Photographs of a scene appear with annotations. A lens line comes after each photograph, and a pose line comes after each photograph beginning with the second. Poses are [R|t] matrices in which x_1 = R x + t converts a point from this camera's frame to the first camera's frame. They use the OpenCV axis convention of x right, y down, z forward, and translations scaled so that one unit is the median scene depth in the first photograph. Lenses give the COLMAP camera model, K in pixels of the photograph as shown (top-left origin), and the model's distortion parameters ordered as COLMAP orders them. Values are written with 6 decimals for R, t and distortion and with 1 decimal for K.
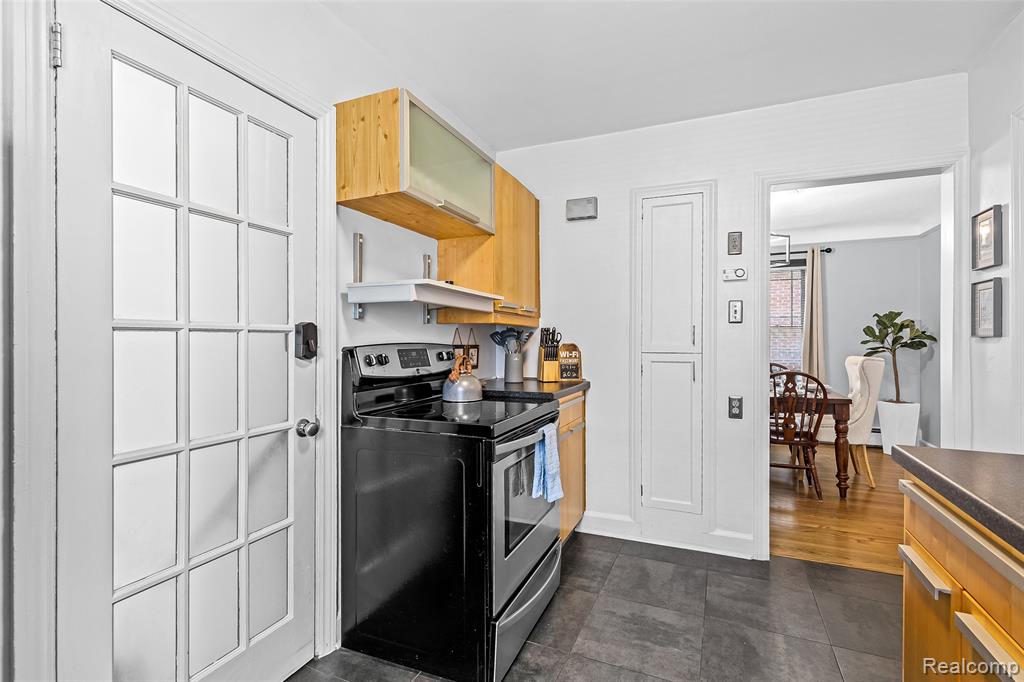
lens RADIAL K [[469.2, 0, 517.9], [0, 469.2, 345.2], [0, 0, 1]] dist [0.004948, 0.000002]
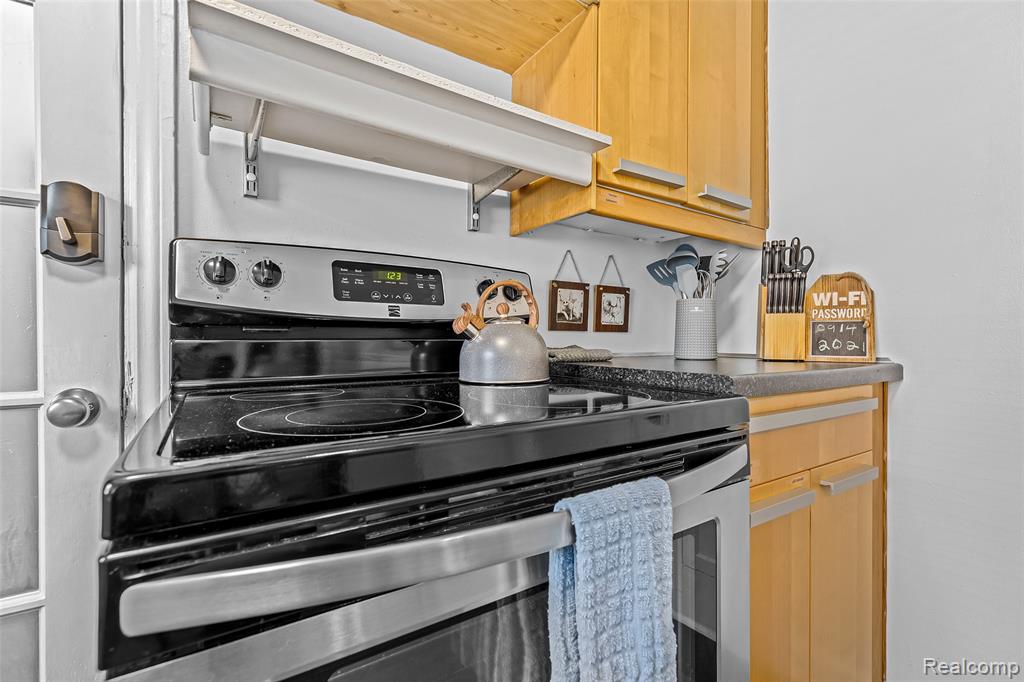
lens RADIAL K [[469.2, 0, 500.8], [0, 469.2, 341.7], [0, 0, 1]] dist [0.004948, 0.000002]
pose [[0.826006, 0.009491, -0.563582, 0.099386], [-0.007199, 0.999954, 0.006288, 0.059483], [0.563616, -0.001136, 0.826036, 0.491765]]
